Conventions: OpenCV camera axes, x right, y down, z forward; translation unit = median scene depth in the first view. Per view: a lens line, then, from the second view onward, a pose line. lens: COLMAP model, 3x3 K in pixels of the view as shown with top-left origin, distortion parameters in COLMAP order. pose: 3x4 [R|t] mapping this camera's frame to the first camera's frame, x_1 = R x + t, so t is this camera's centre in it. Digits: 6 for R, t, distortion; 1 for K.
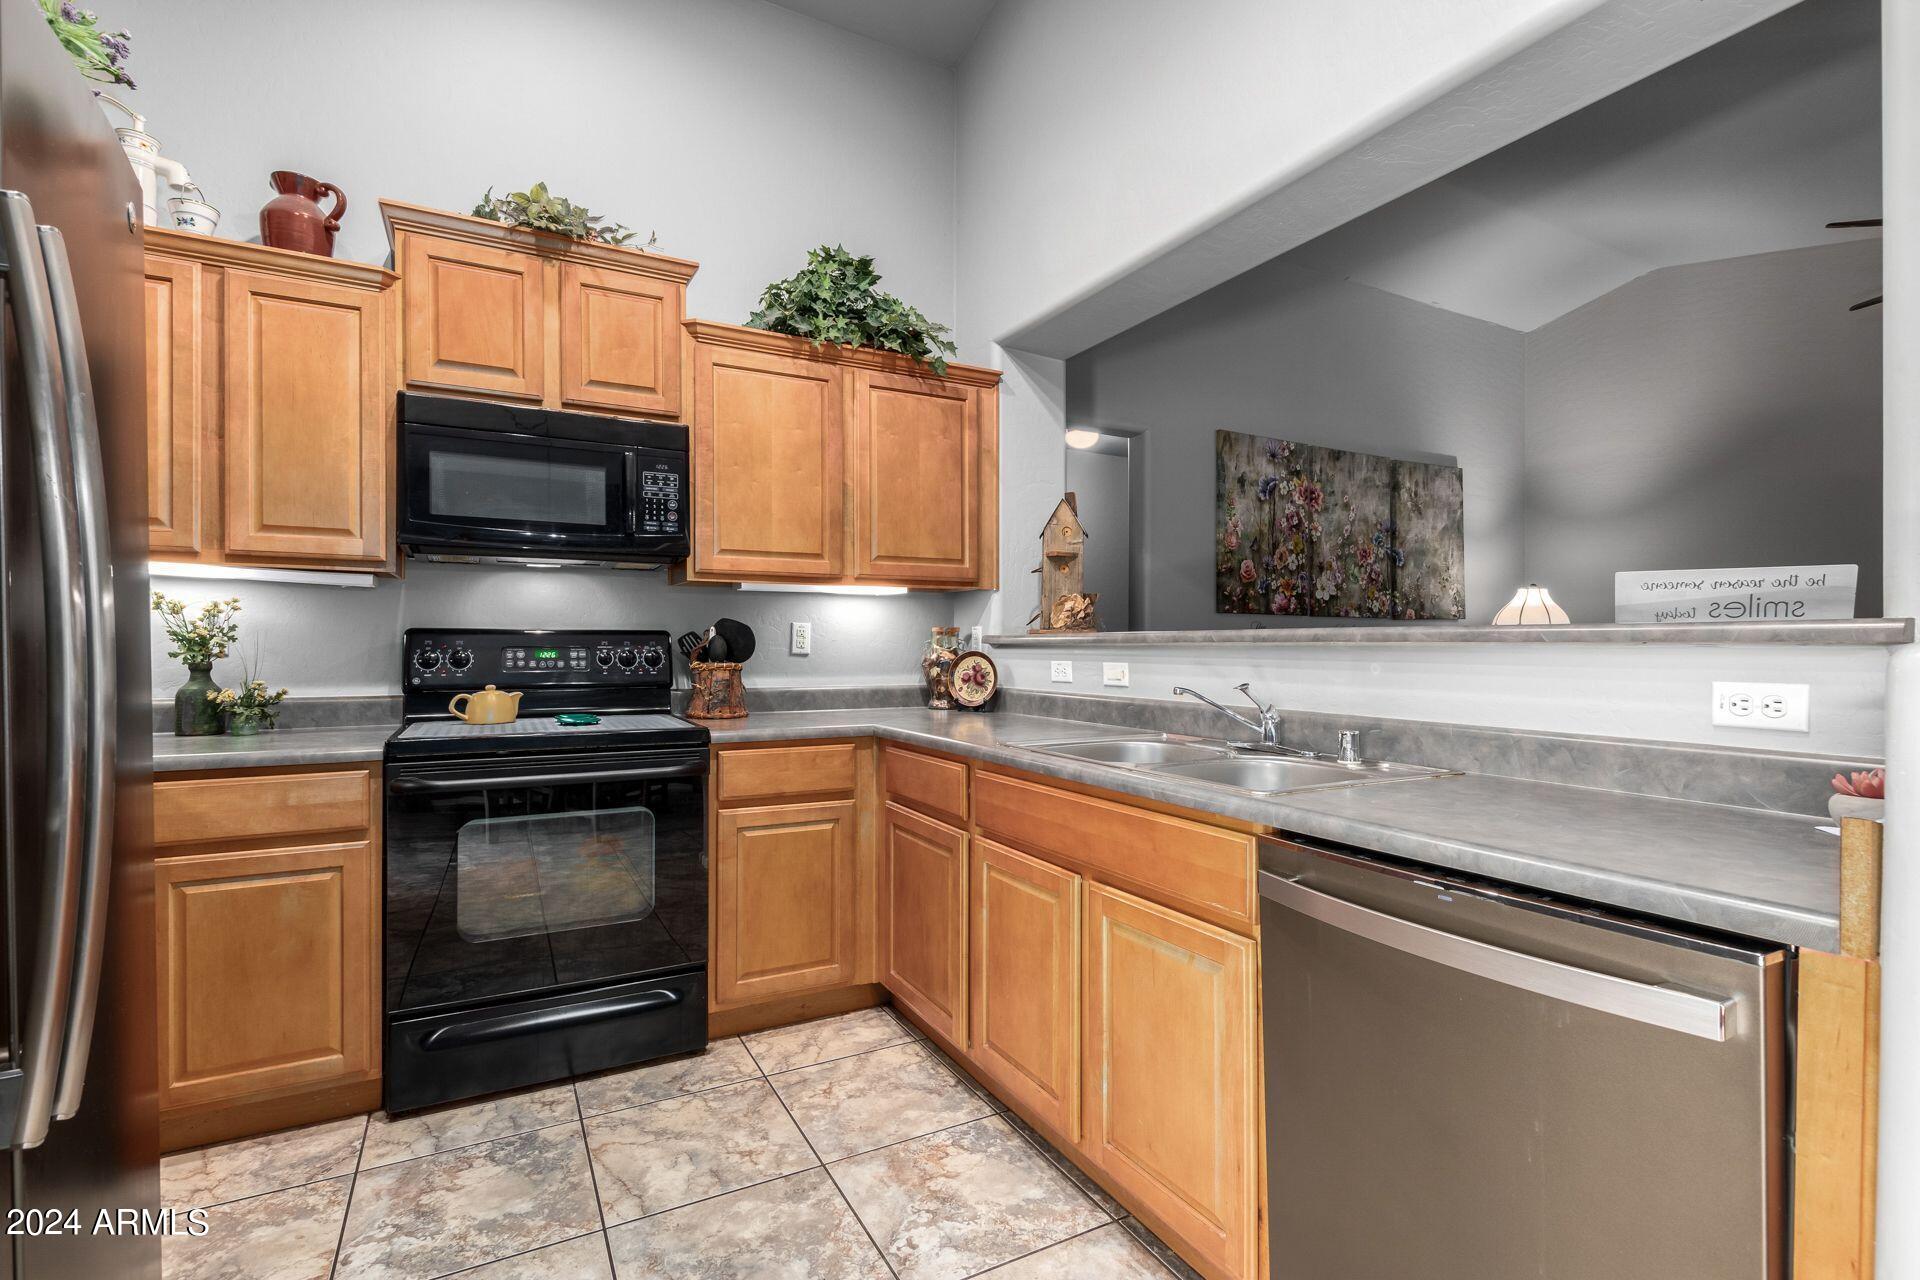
lens RADIAL K [[874.0, 0, 963.2], [0, 874.0, 644.2], [0, 0, 1]] dist [0.007270, -0.003211]
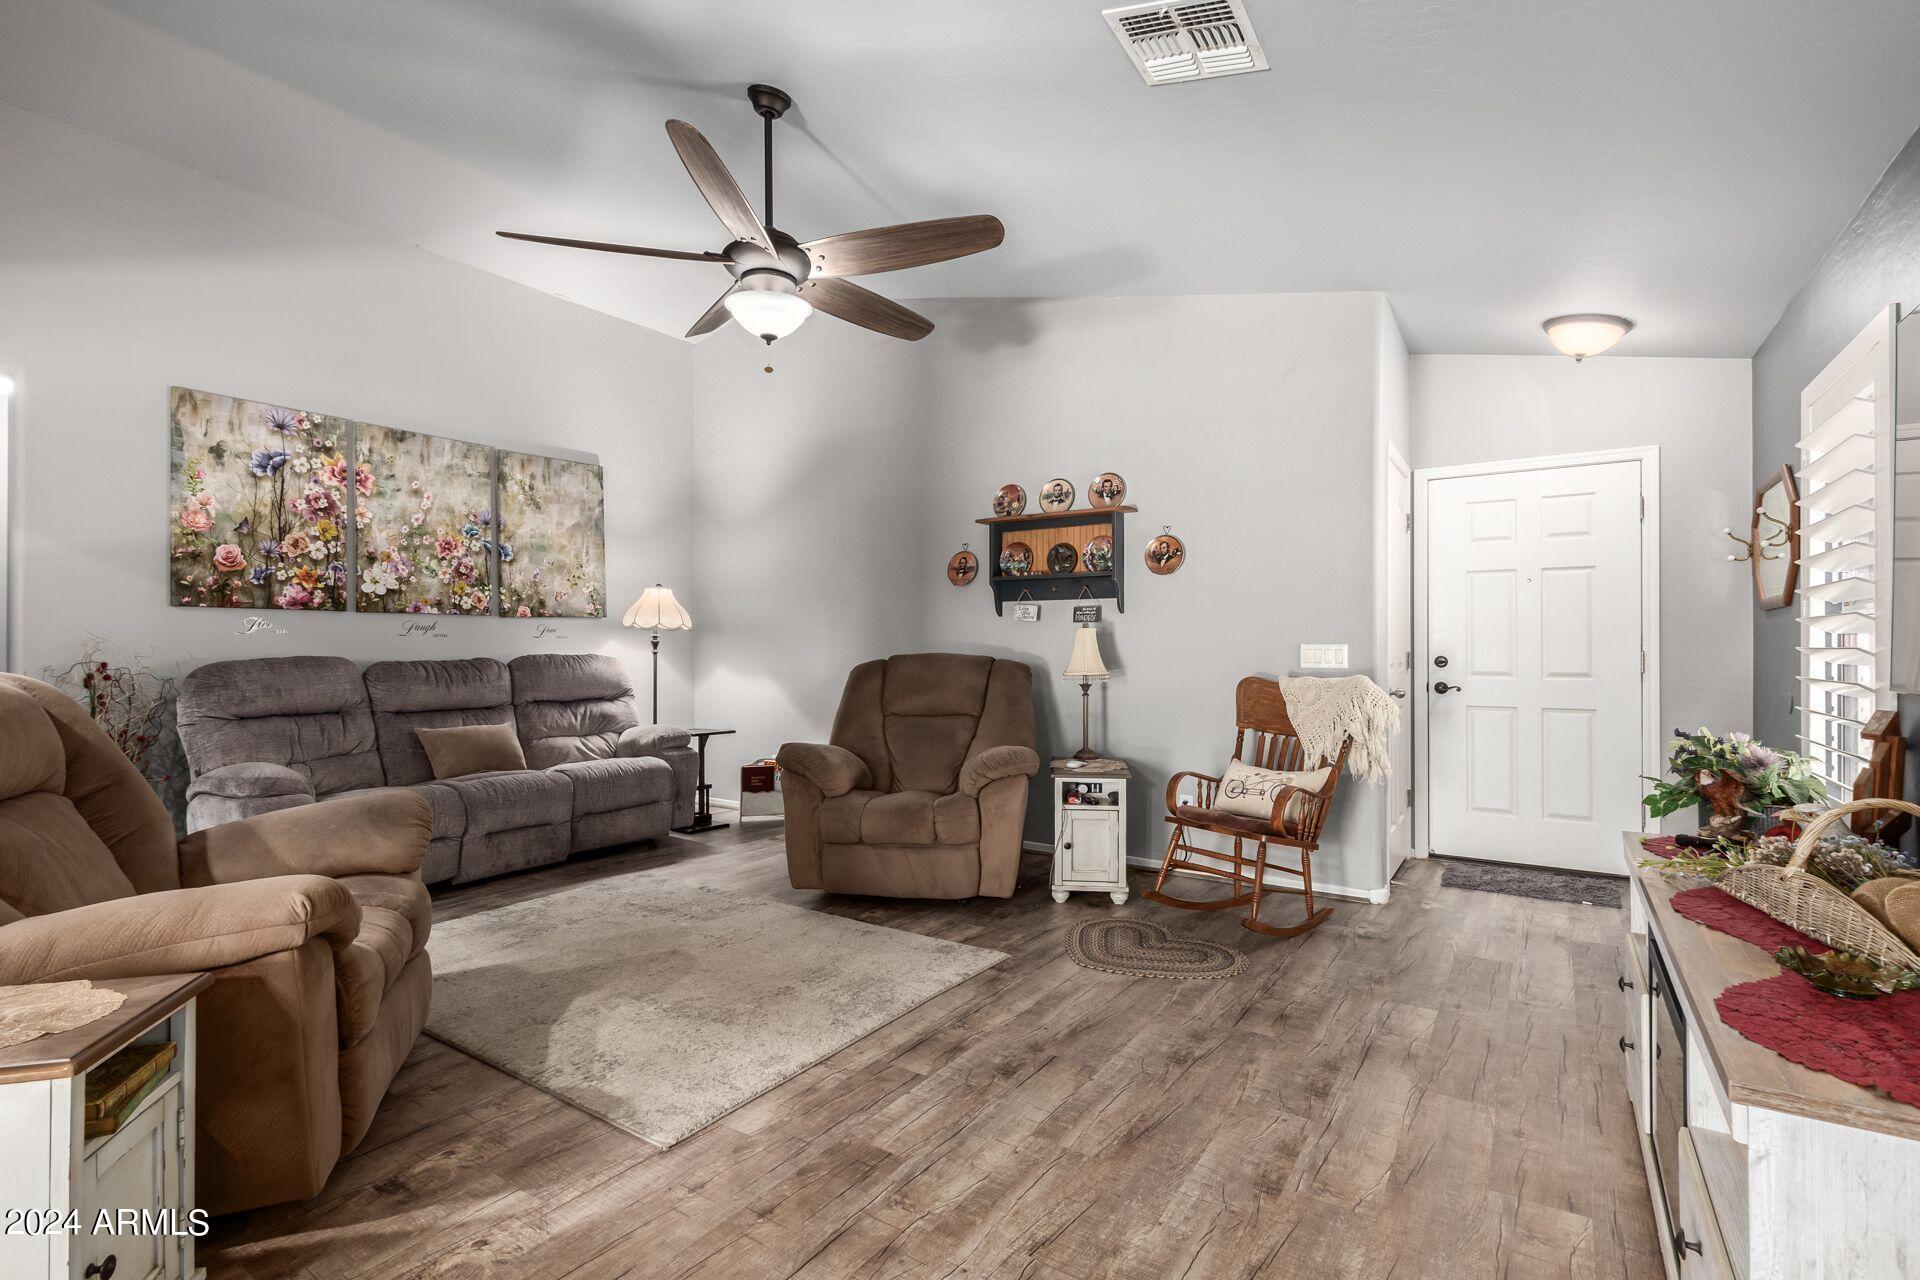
lens RADIAL K [[874.0, 0, 964.0], [0, 874.0, 642.8], [0, 0, 1]] dist [0.007270, -0.003211]
pose [[0.884140, -0.002291, 0.467216, 0.531880], [0.001944, 0.999997, 0.001223, -0.000109], [-0.467217, -0.000173, 0.884142, -0.084475]]
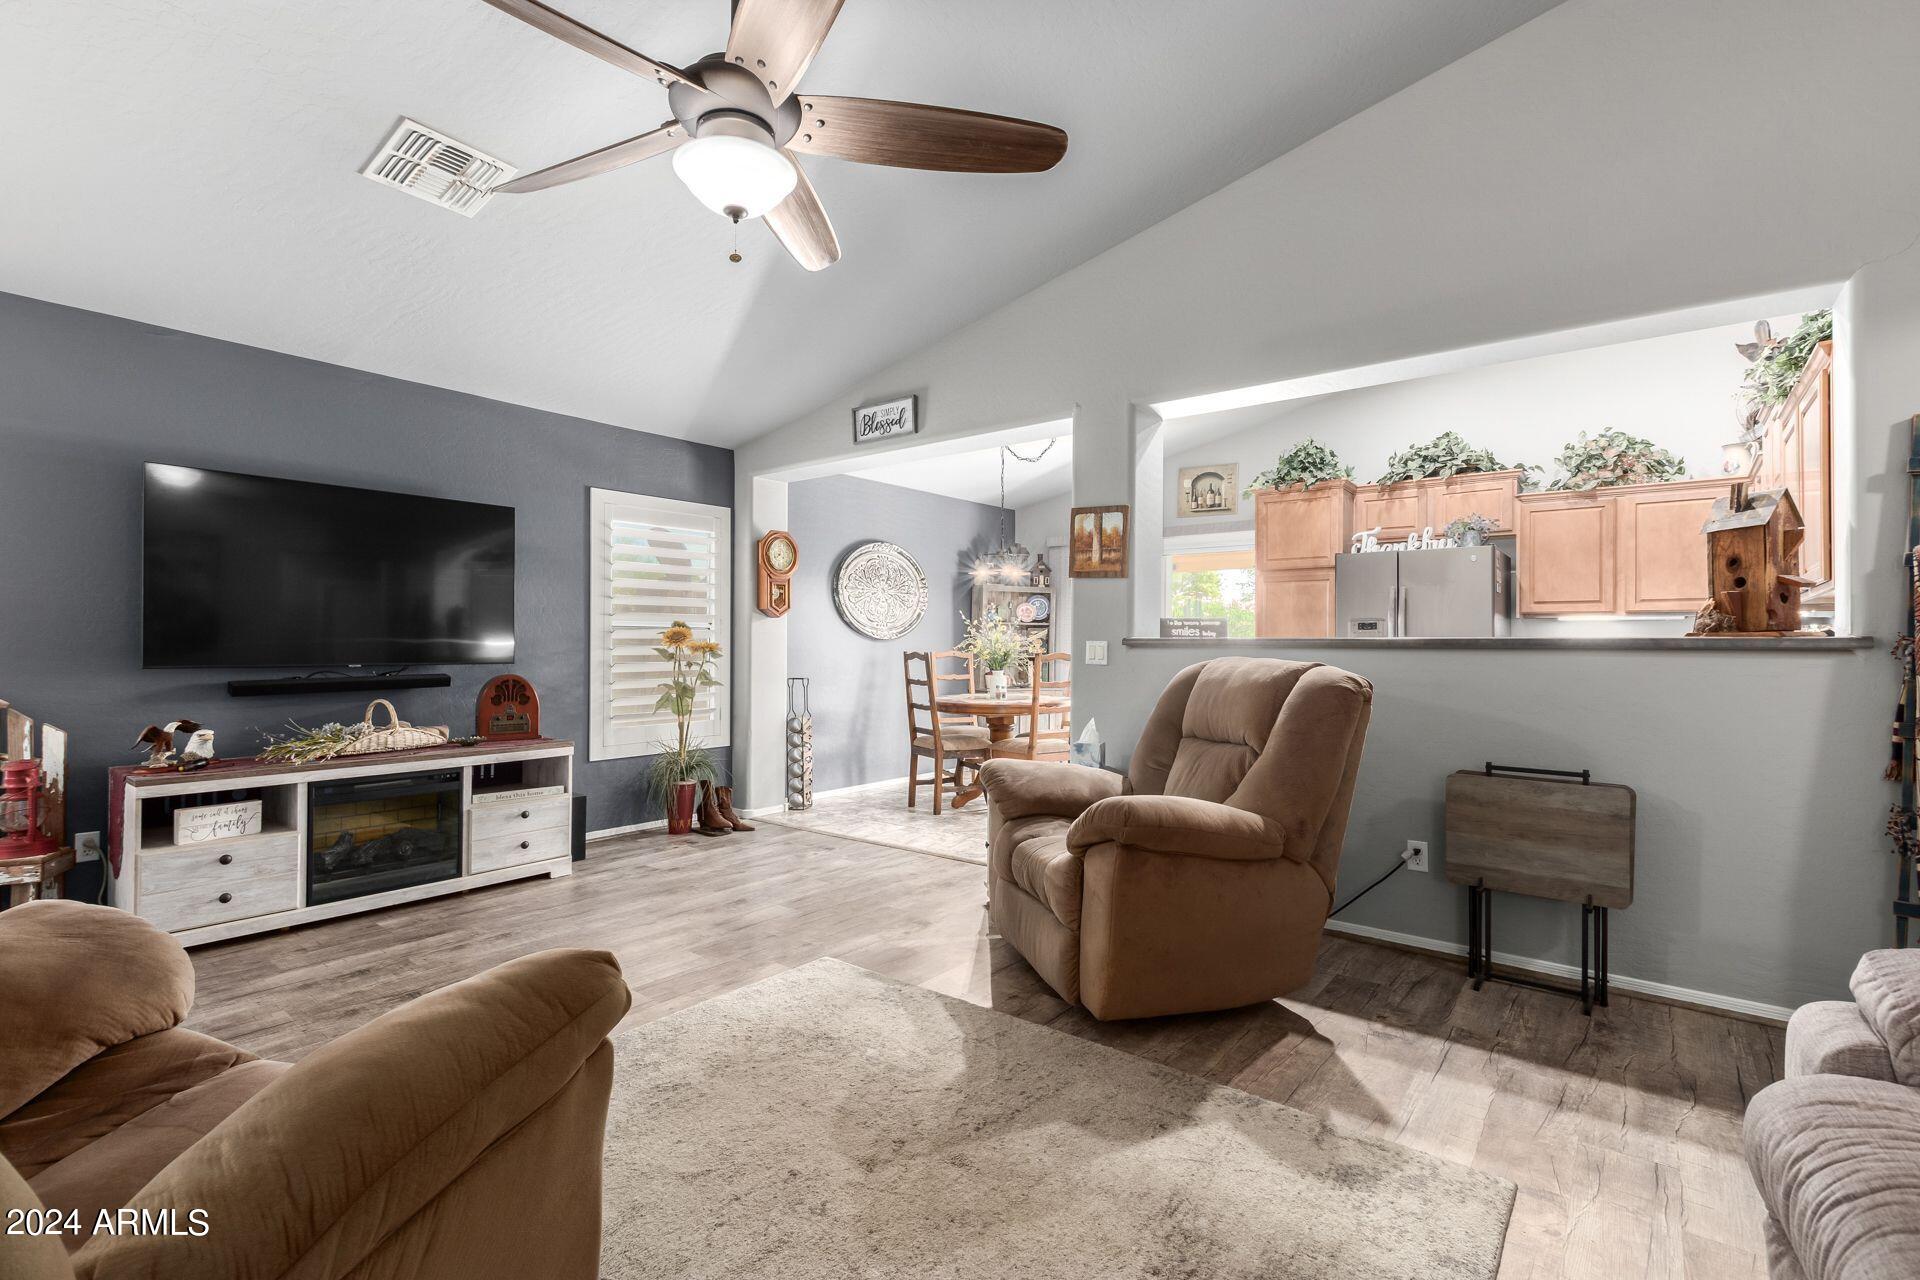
lens RADIAL K [[874.0, 0, 967.6], [0, 874.0, 636.5], [0, 0, 1]] dist [0.007270, -0.003211]
pose [[-0.915739, -0.012825, -0.401568, 0.757126], [-0.007281, 0.999856, -0.015329, 0.003864], [0.401707, -0.011114, -0.915701, 0.930627]]
